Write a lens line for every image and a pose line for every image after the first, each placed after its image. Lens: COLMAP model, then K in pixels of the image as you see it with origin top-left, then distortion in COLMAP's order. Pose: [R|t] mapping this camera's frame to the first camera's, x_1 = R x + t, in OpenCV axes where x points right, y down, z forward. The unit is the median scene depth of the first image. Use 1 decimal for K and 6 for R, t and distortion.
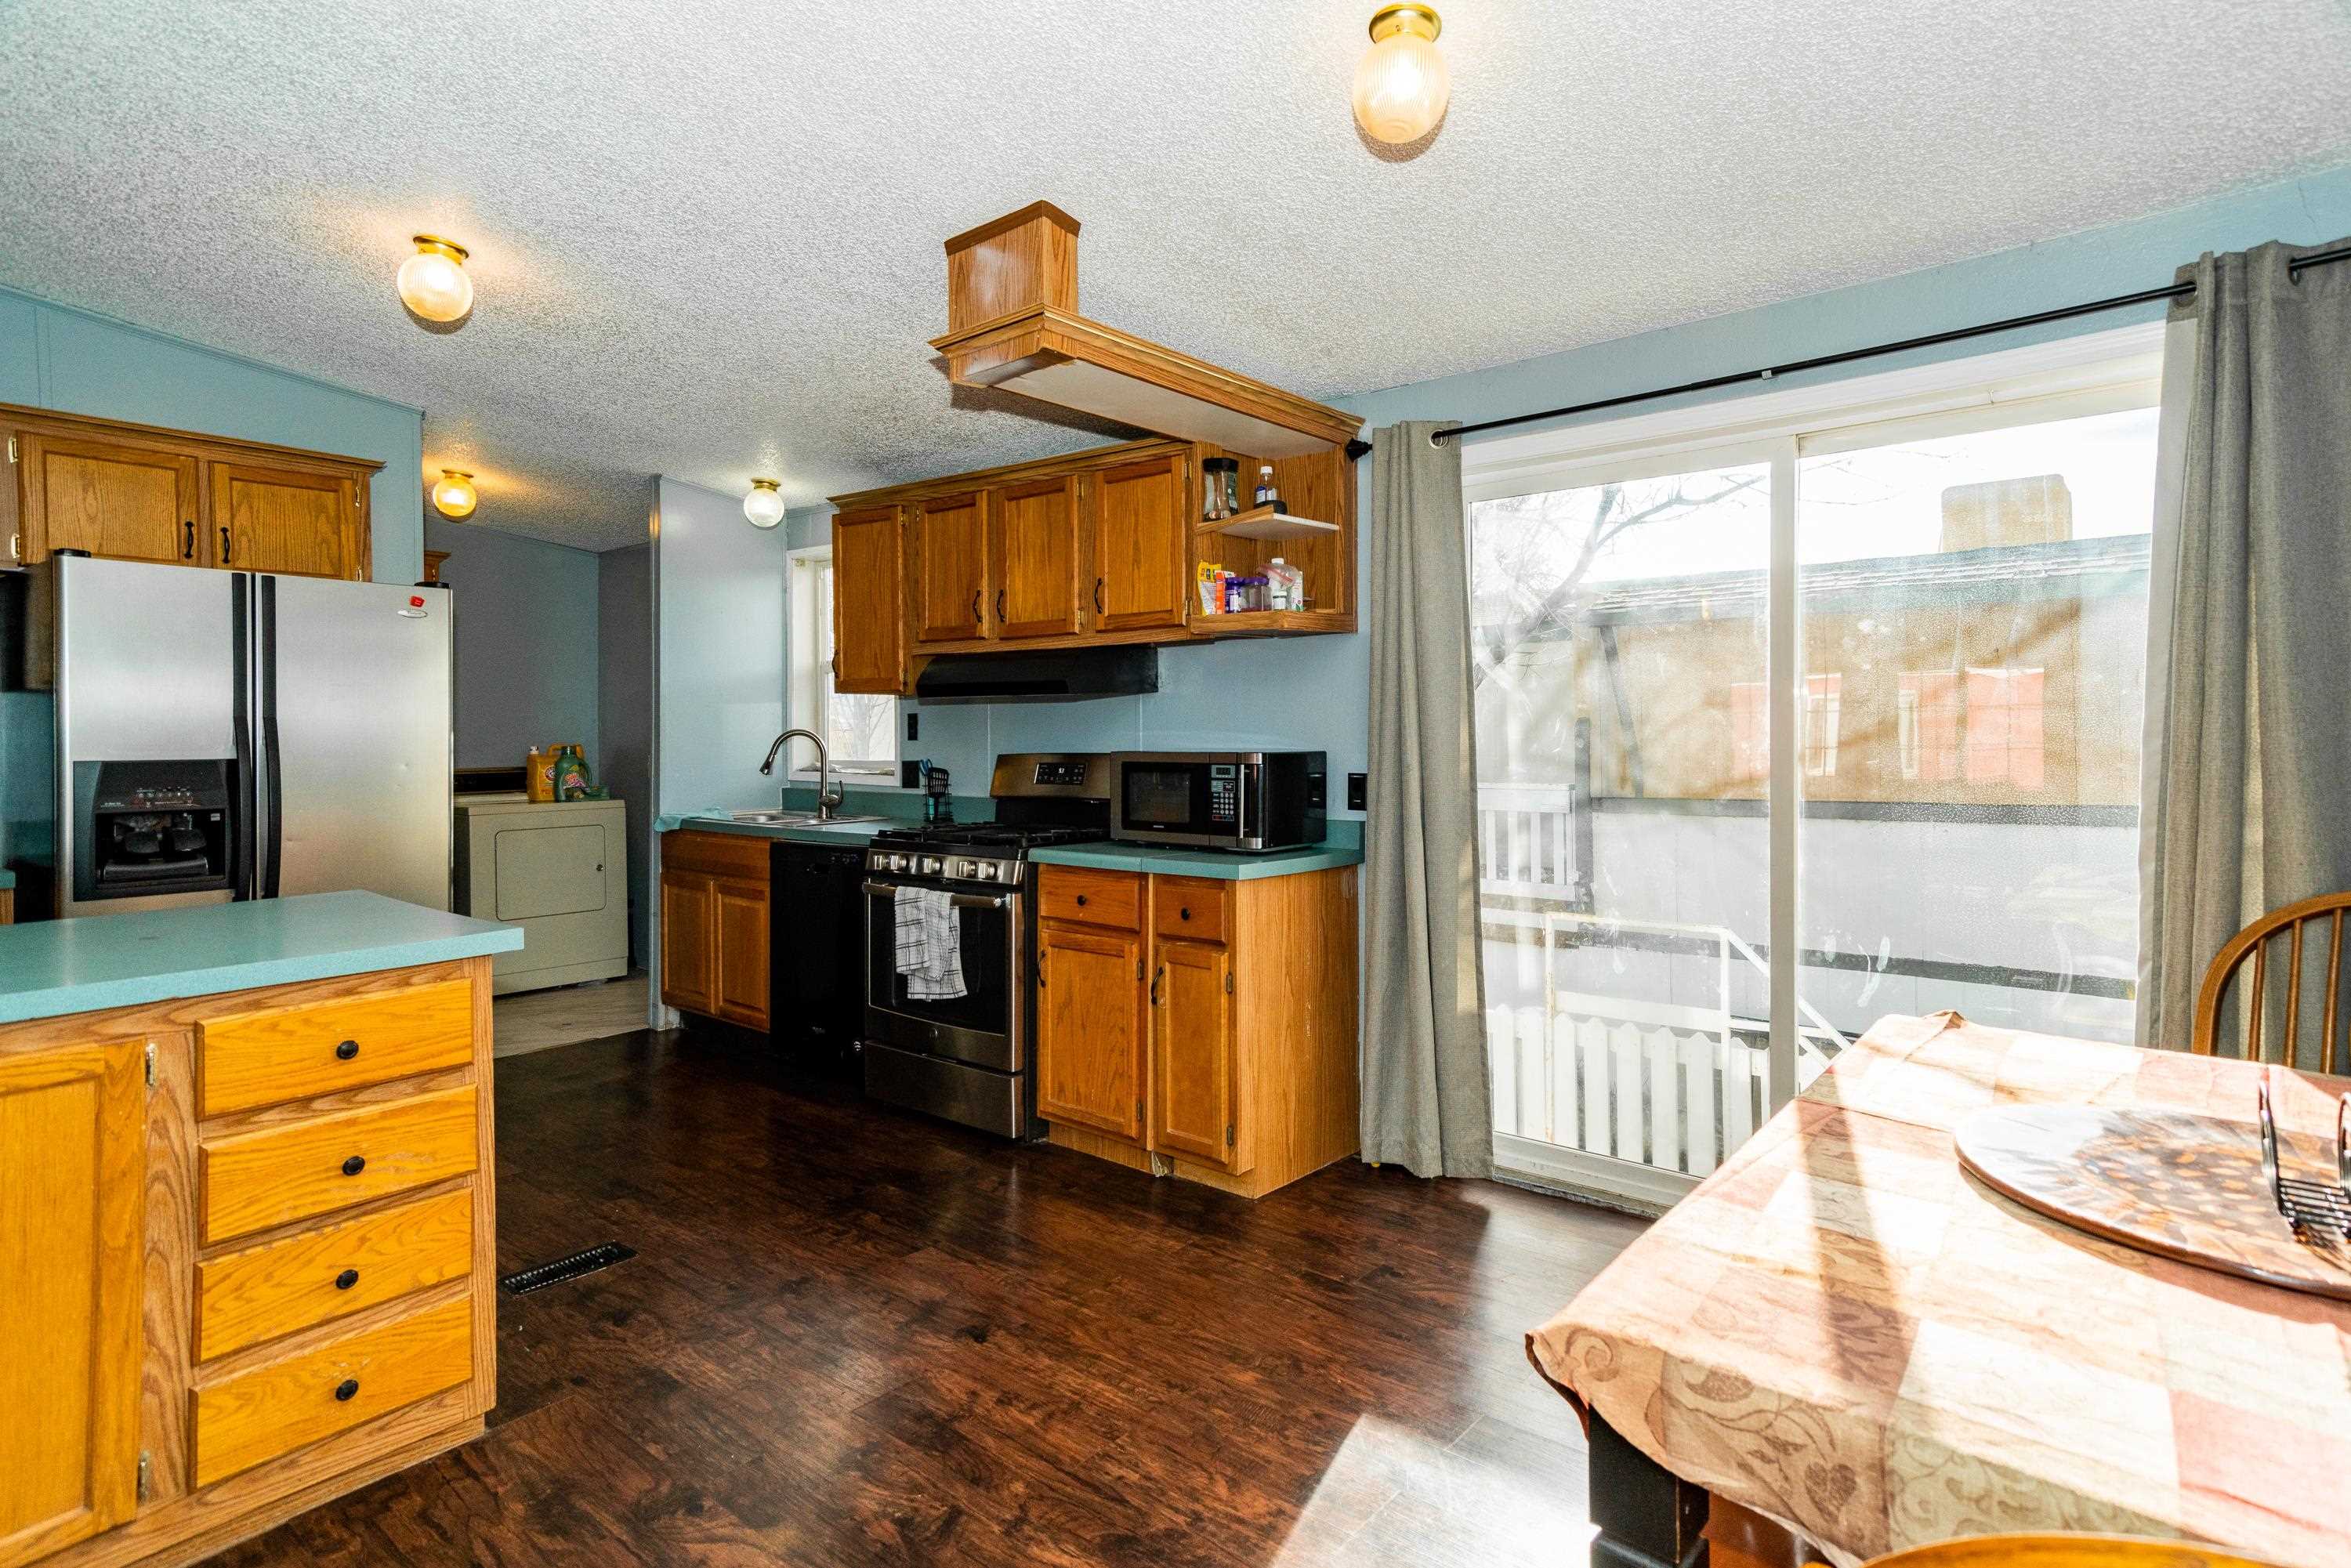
lens RADIAL K [[1250.9, 0, 1212.5], [0, 1250.9, 702.3], [0, 0, 1]] dist [0.019960, 0.001725]
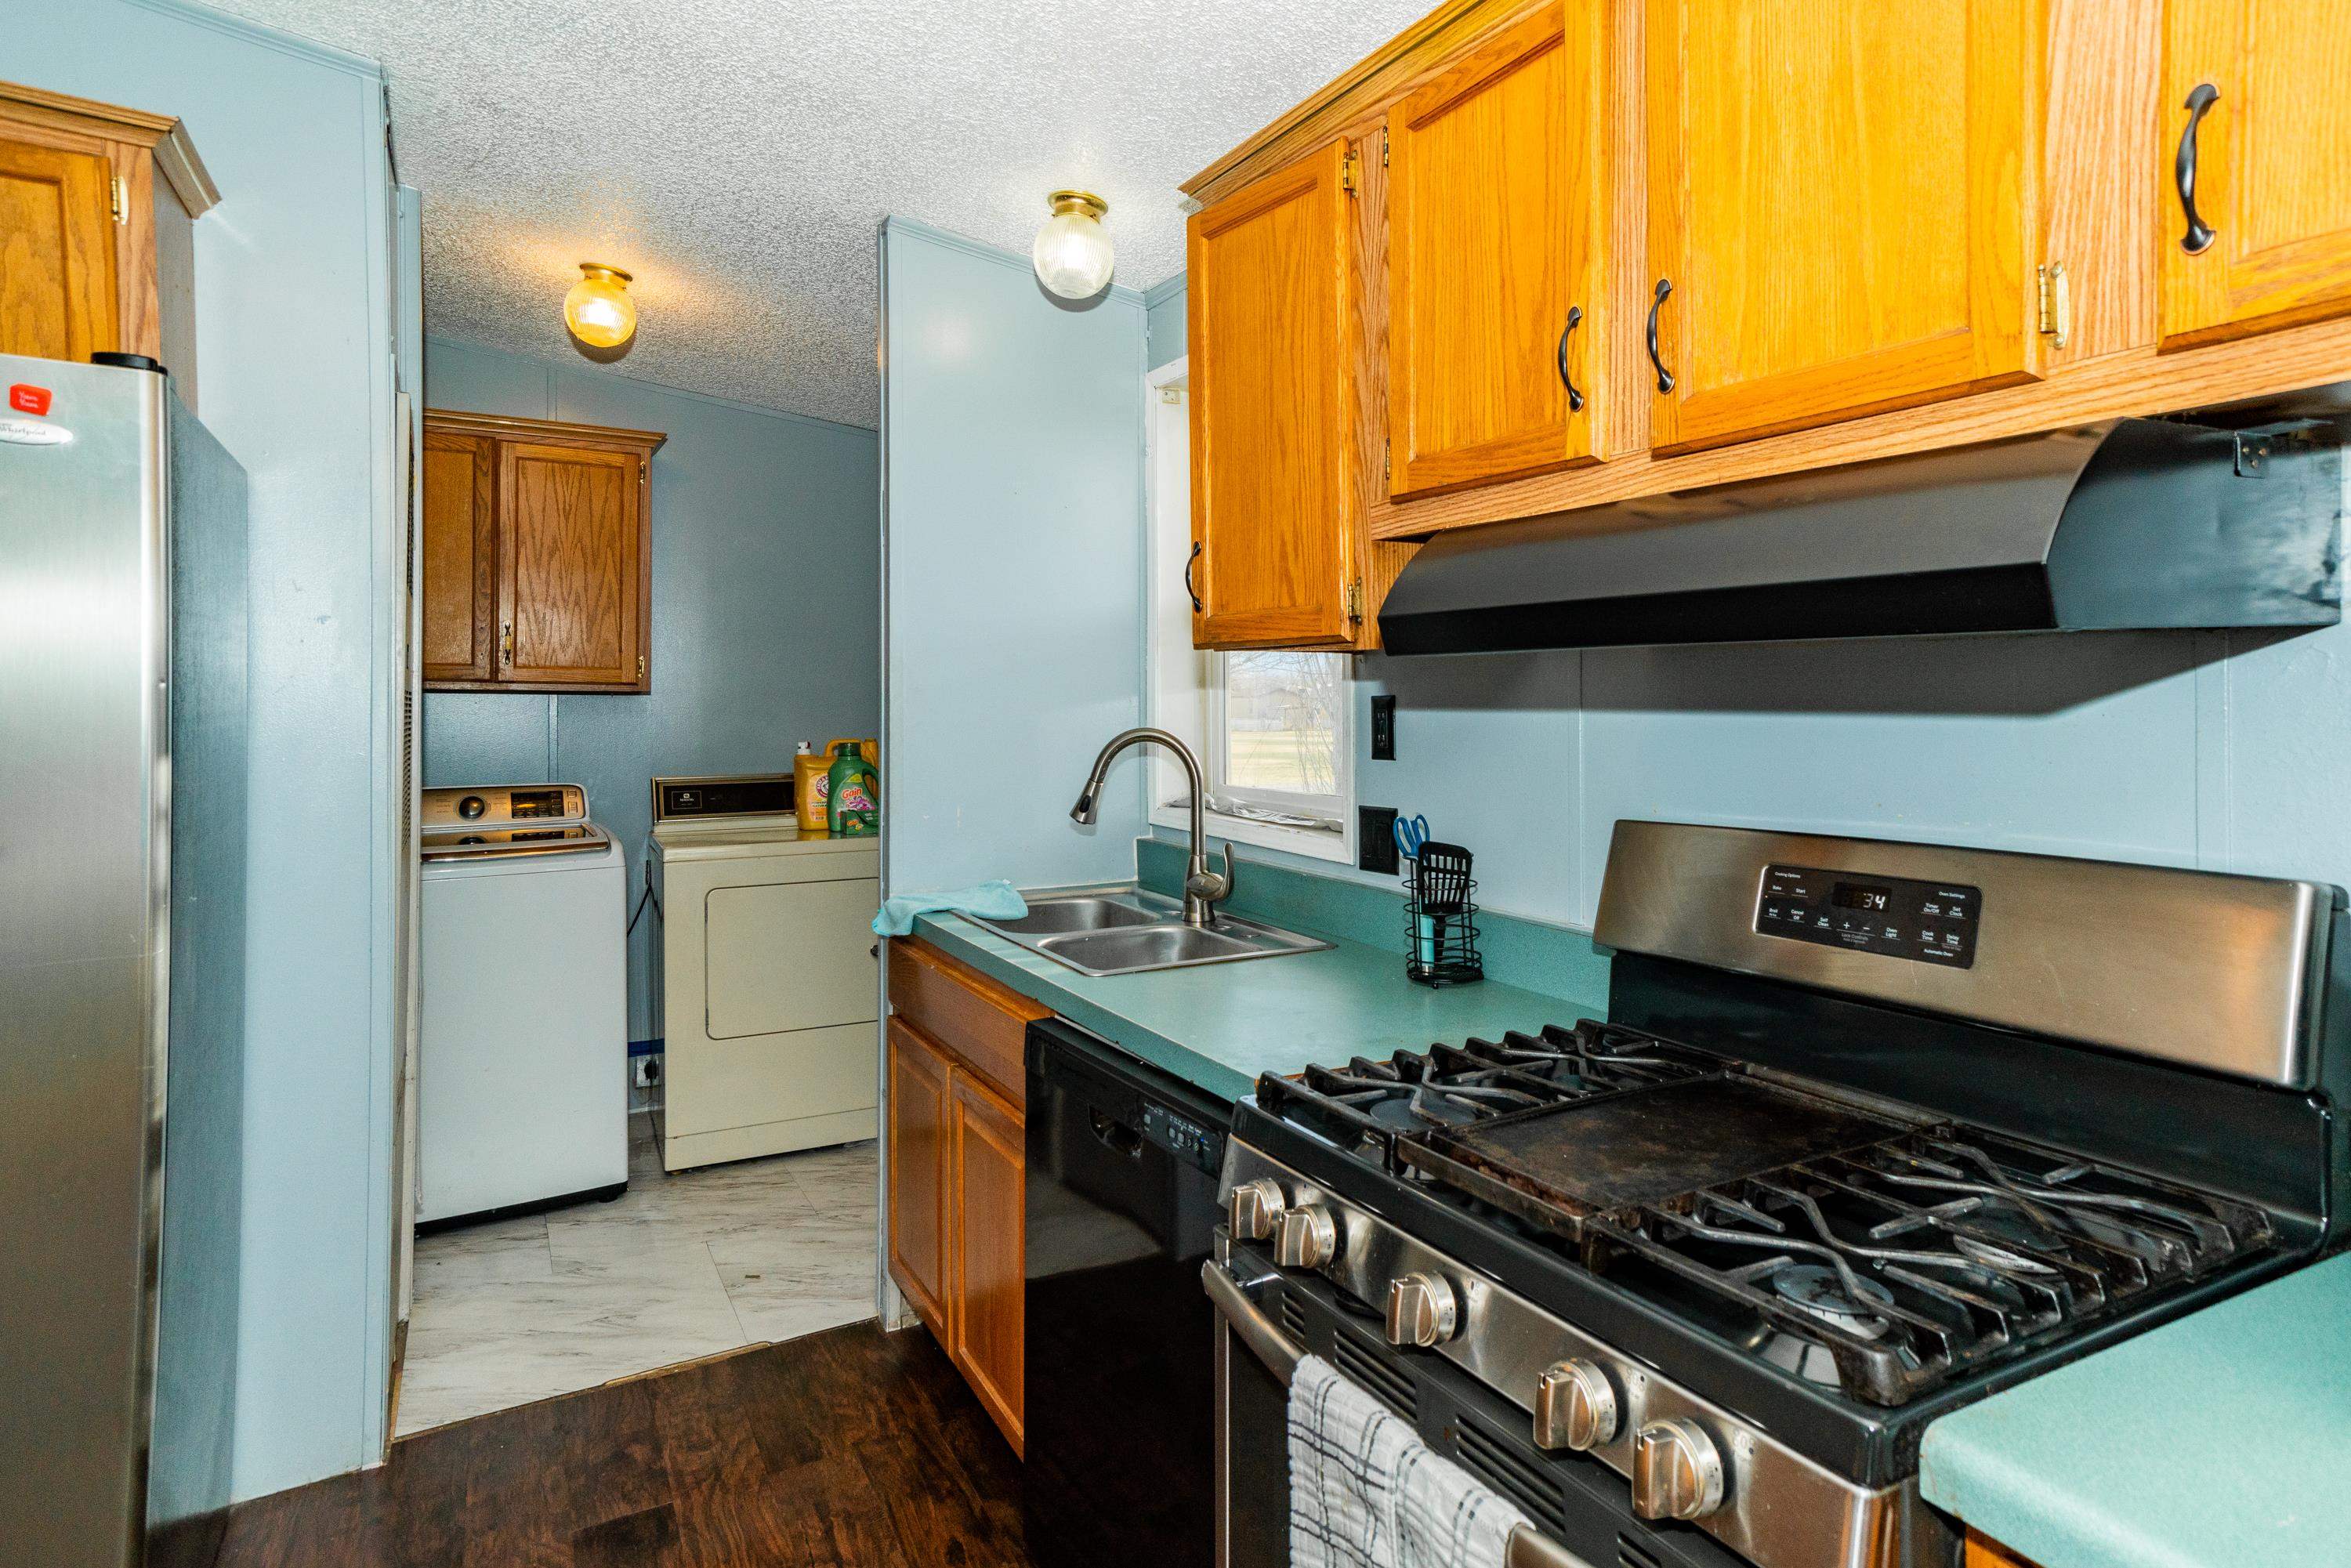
lens RADIAL K [[1250.9, 0, 1212.5], [0, 1250.9, 702.3], [0, 0, 1]] dist [0.019960, 0.001725]
pose [[0.924566, 0.004941, -0.380989, -0.140799], [0.005907, 0.999610, 0.027299, -0.001016], [0.380976, -0.027490, 0.924176, 0.628550]]
